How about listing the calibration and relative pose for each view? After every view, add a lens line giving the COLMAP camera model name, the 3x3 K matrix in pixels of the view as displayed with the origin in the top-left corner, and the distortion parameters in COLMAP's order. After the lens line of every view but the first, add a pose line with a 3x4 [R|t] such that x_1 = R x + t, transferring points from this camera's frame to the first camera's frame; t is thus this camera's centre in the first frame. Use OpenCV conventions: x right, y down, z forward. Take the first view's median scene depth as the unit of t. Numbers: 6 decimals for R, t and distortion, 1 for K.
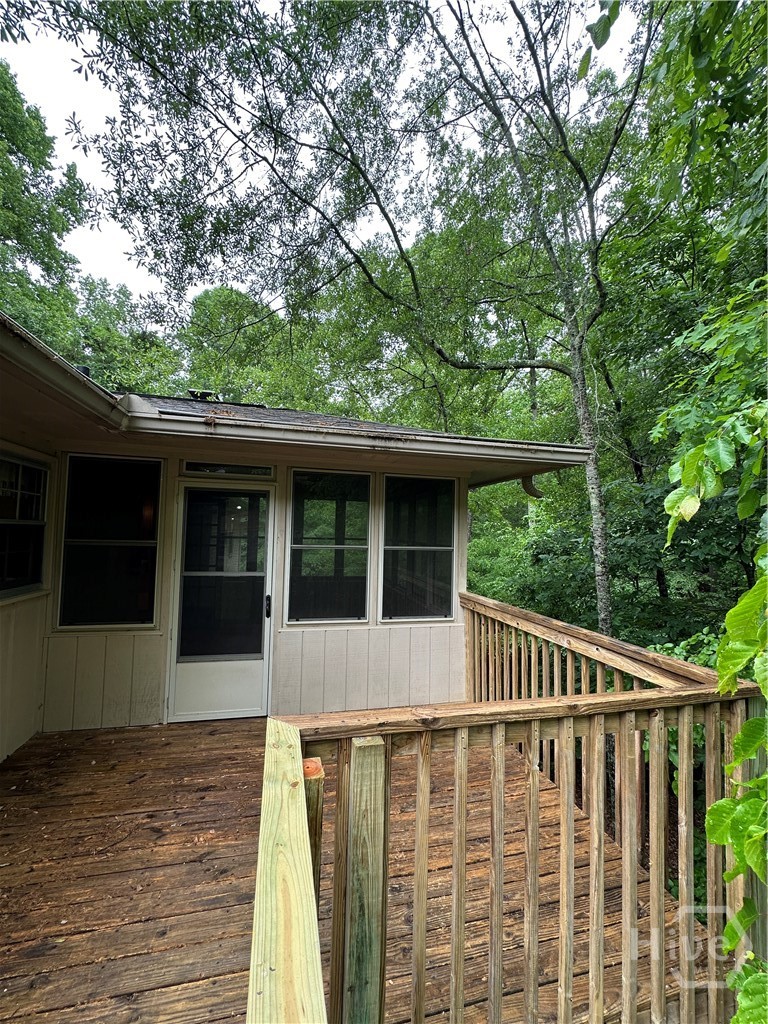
lens RADIAL K [[407.2, 0, 383.1], [0, 407.2, 511.4], [0, 0, 1]] dist [-0.004143, 0.000638]
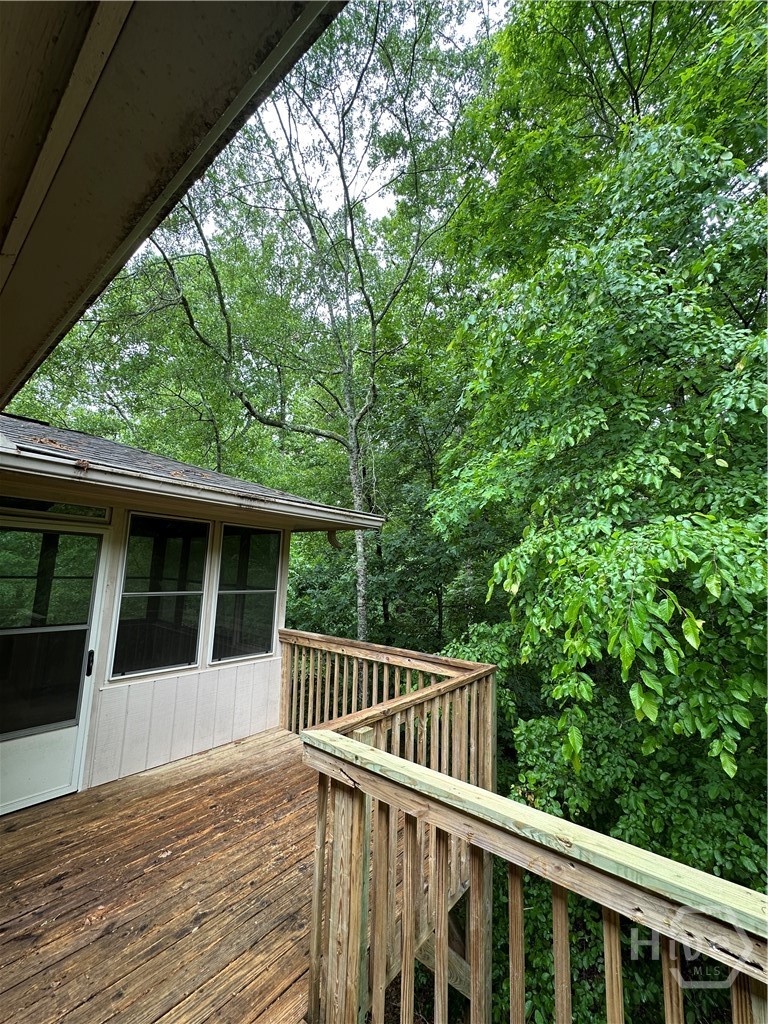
lens RADIAL K [[407.2, 0, 383.1], [0, 407.2, 511.4], [0, 0, 1]] dist [-0.004143, 0.000638]
pose [[0.796494, 0.089154, 0.598037, -0.333895], [-0.046417, 0.995167, -0.086538, -0.053262], [-0.602862, 0.041168, 0.796783, -0.121344]]
